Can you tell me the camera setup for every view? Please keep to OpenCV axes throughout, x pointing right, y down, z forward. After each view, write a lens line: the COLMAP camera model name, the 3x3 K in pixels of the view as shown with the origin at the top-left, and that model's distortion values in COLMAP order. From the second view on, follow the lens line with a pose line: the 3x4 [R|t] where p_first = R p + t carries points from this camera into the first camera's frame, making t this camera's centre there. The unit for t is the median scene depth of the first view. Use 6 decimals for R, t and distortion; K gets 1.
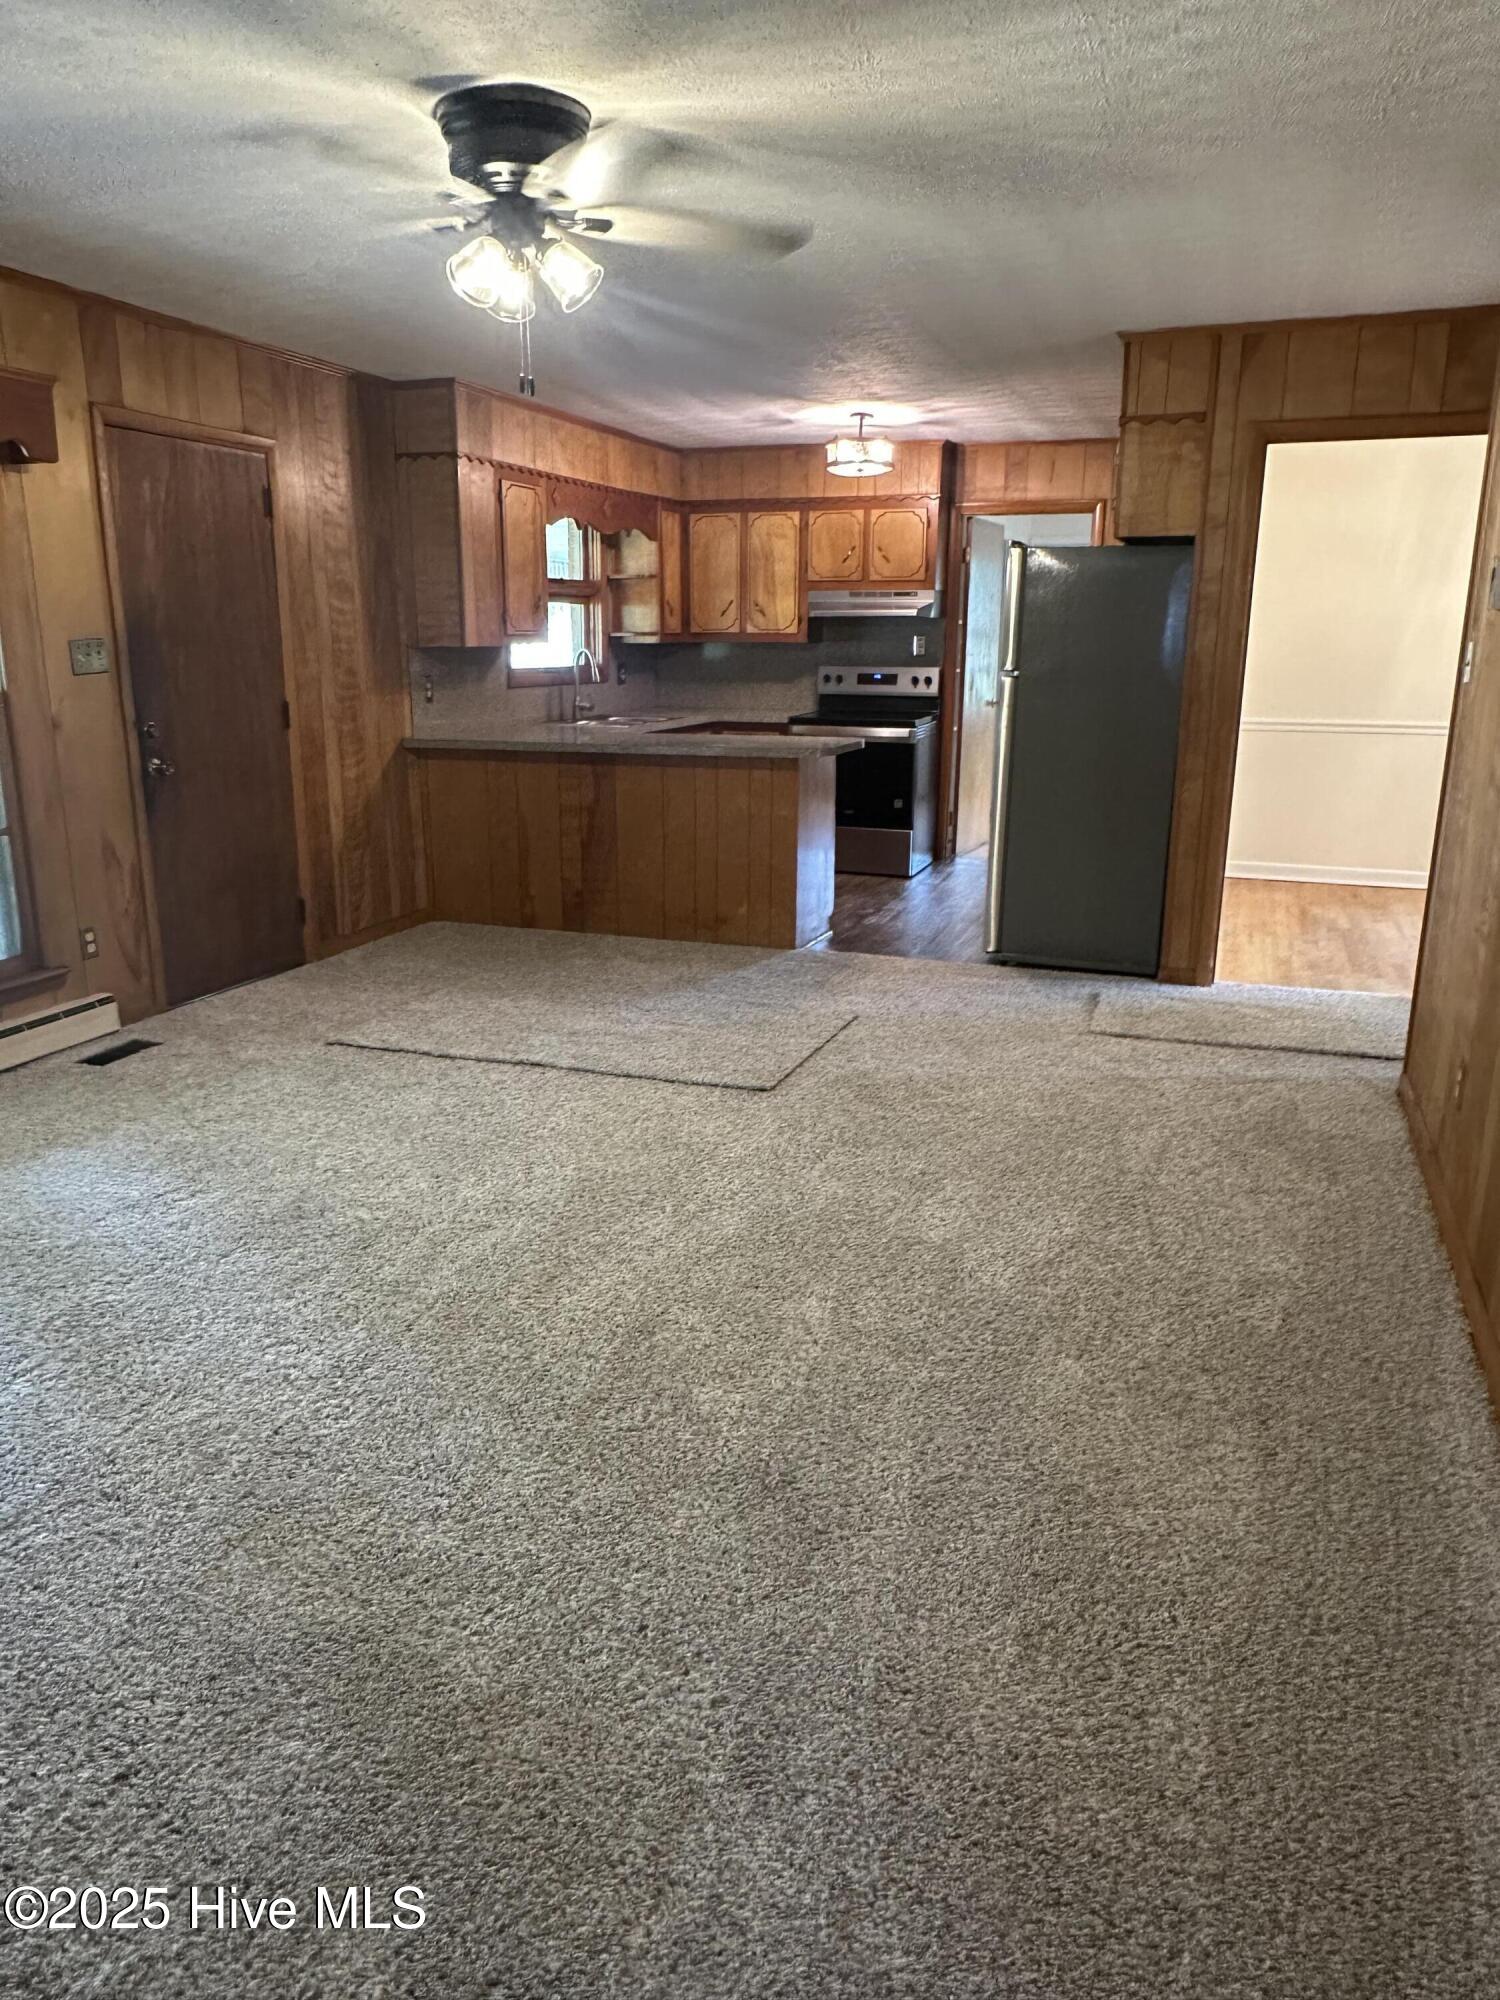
lens RADIAL K [[1365.0, 0, 750.0], [0, 1365.0, 1000.0], [0, 0, 1]] dist [-0.004806, -0.000642]
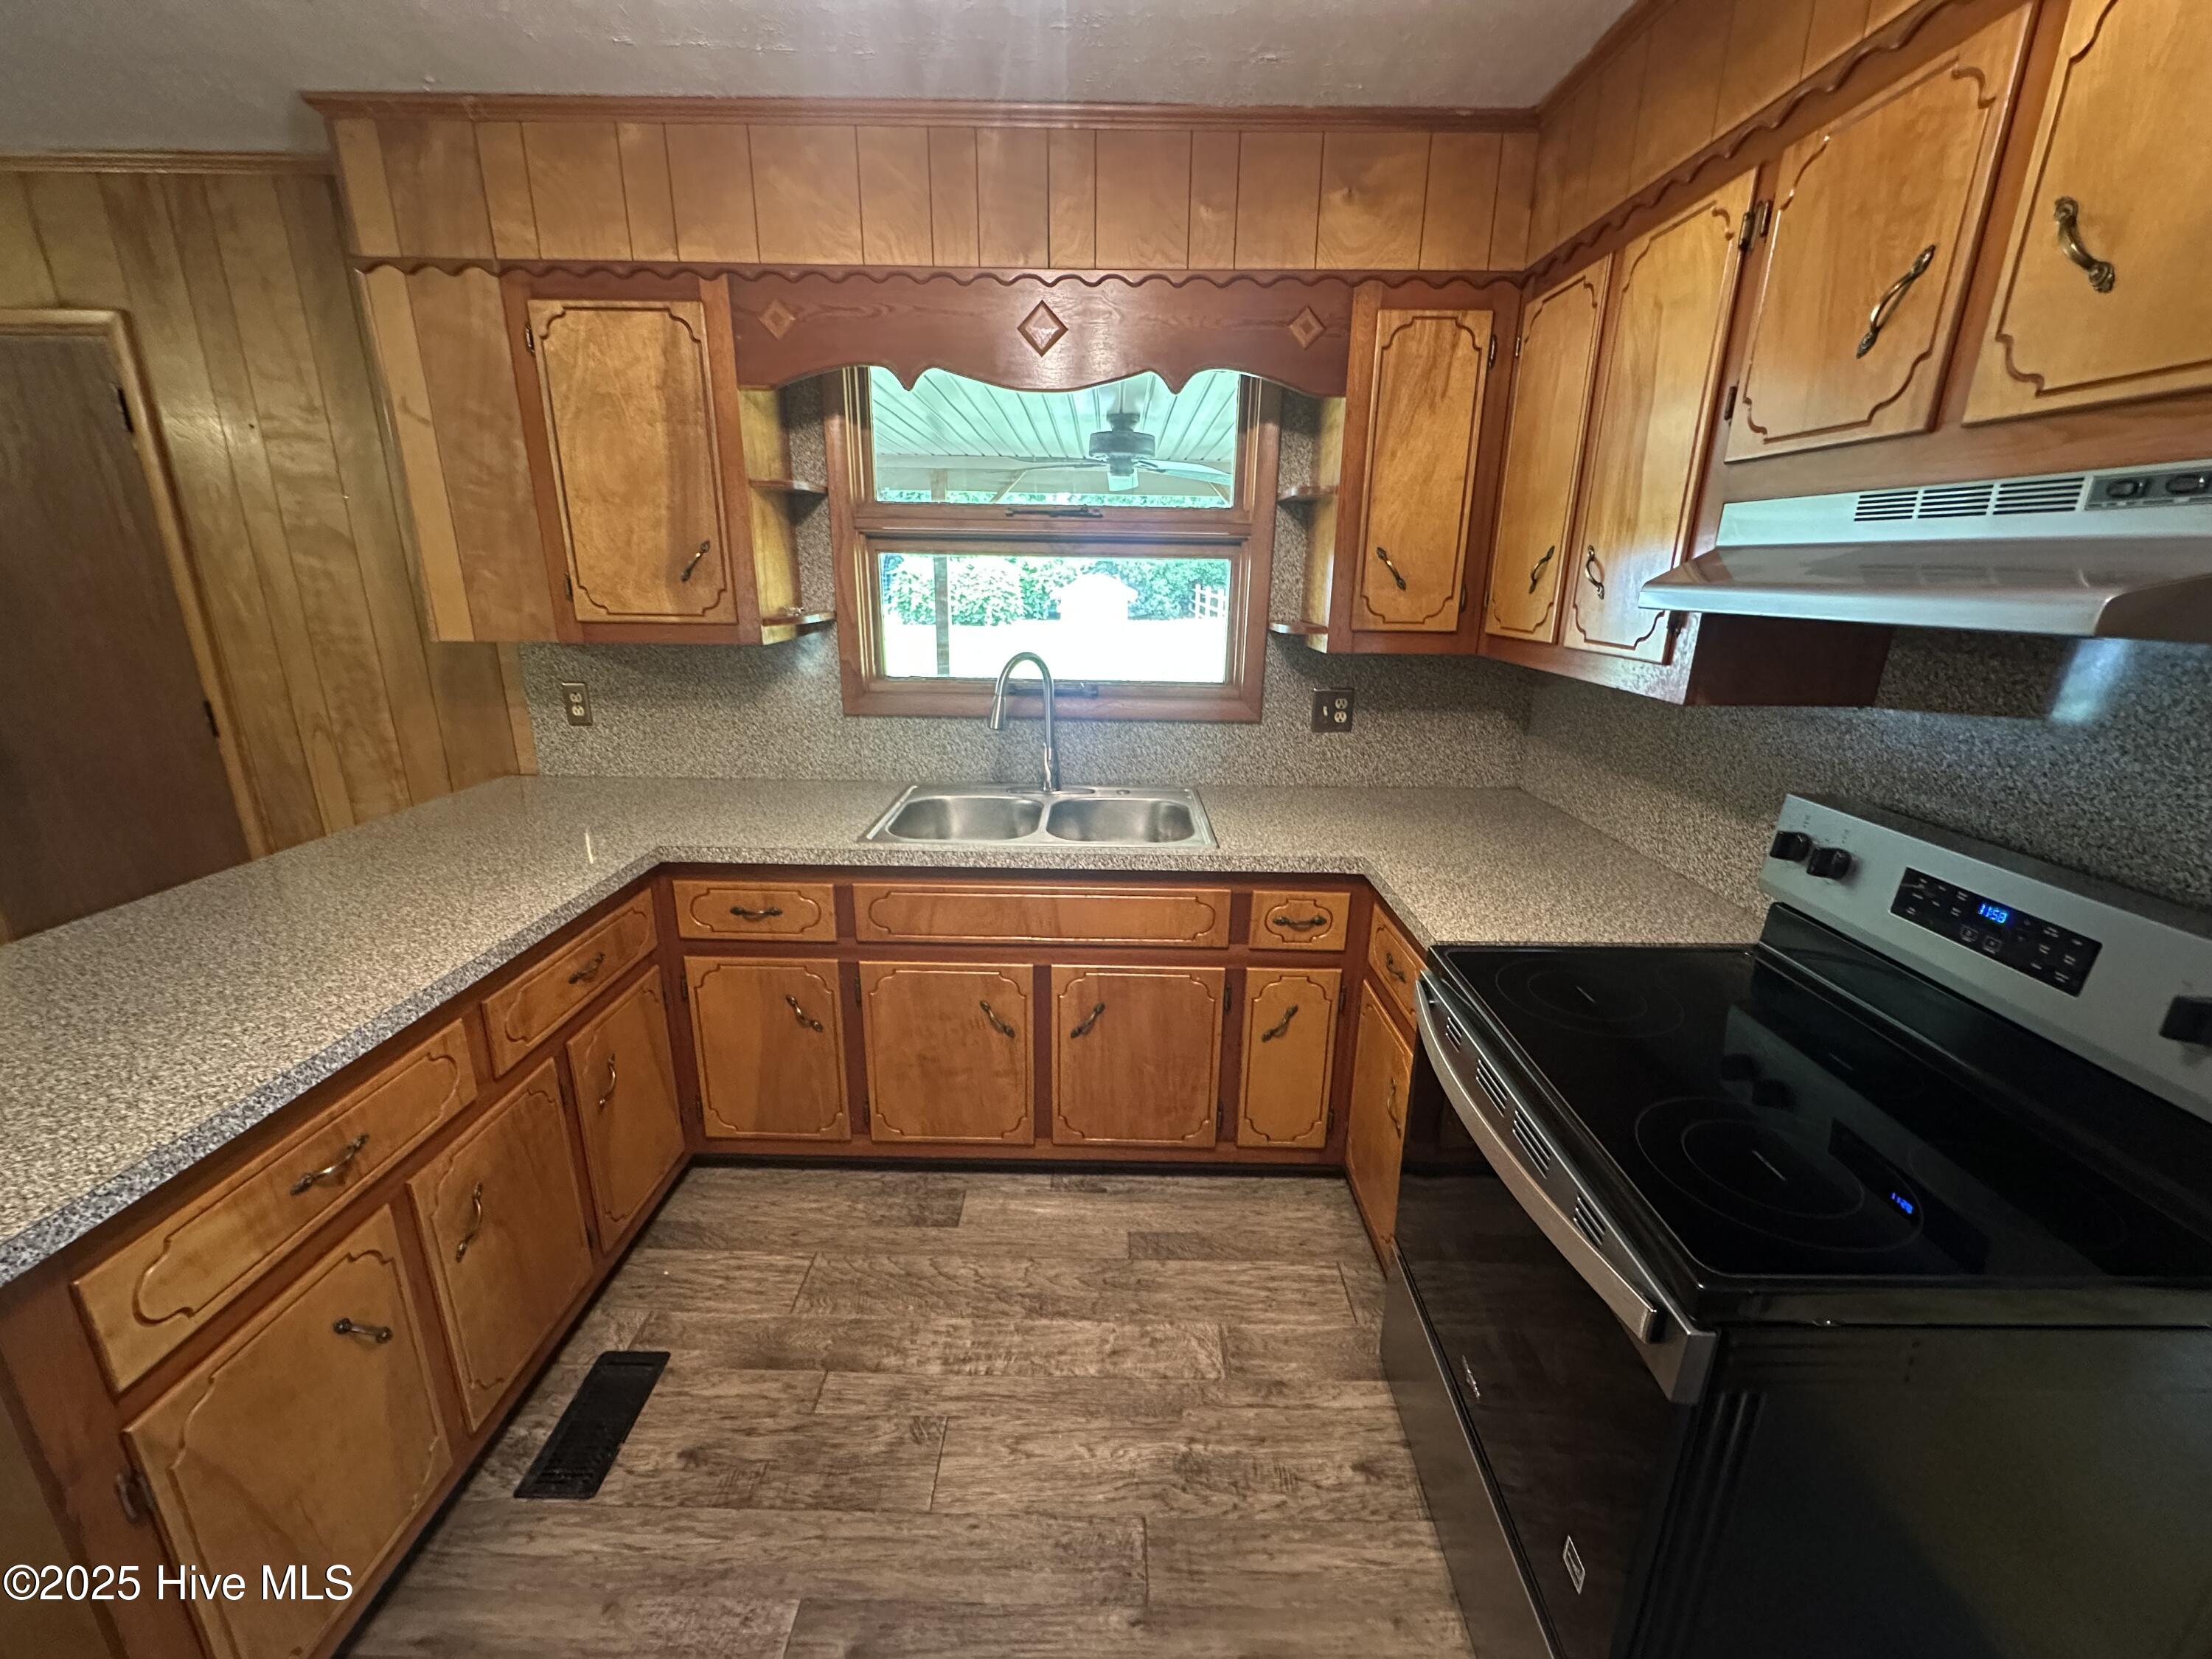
lens RADIAL K [[889.8, 0, 1106.0], [0, 889.8, 829.5], [0, 0, 1]] dist [-0.001539, 0.000223]
pose [[0.335570, 0.271942, -0.901909, 0.169140], [-0.259777, 0.947015, 0.188888, -0.246210], [0.905488, 0.170910, 0.388434, 0.849111]]
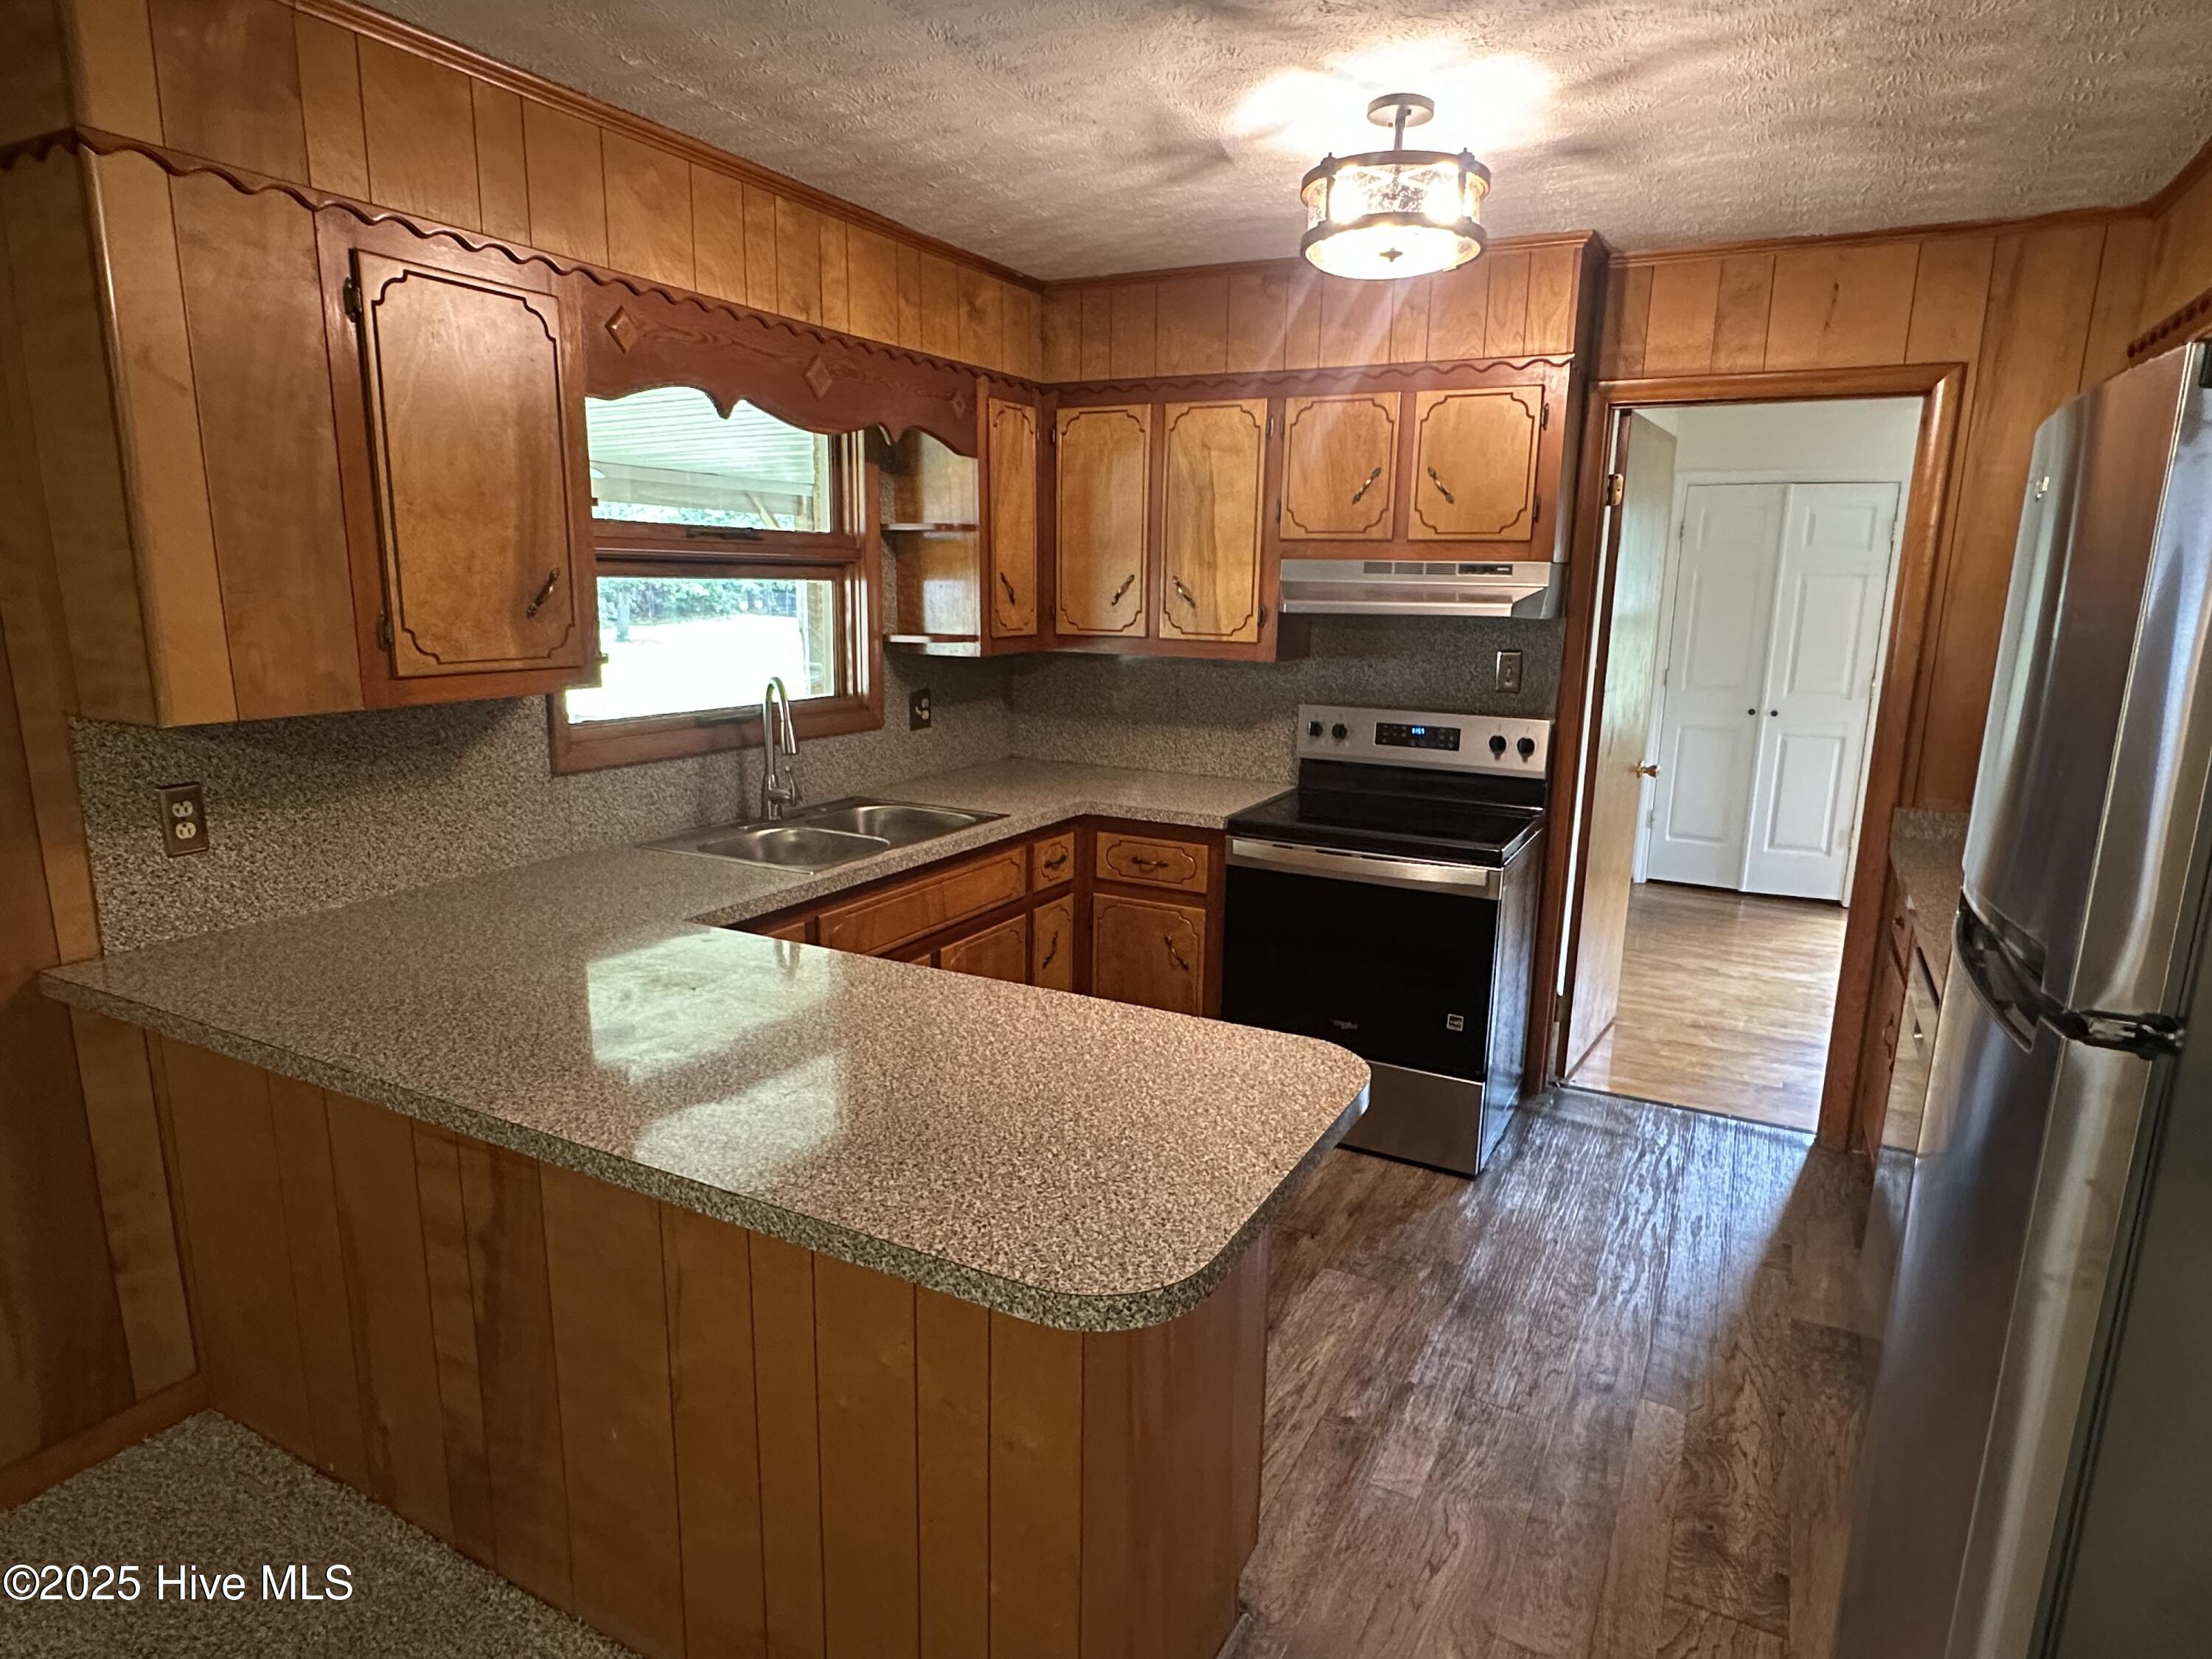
lens RADIAL K [[1247.7, 0, 1118.7], [0, 1247.7, 832.5], [0, 0, 1]] dist [-0.002873, 0.000657]
pose [[0.989923, 0.042006, -0.135233, 0.050065], [-0.050637, 0.996851, -0.061026, -0.172251], [0.132244, 0.067258, 0.988933, 0.557318]]
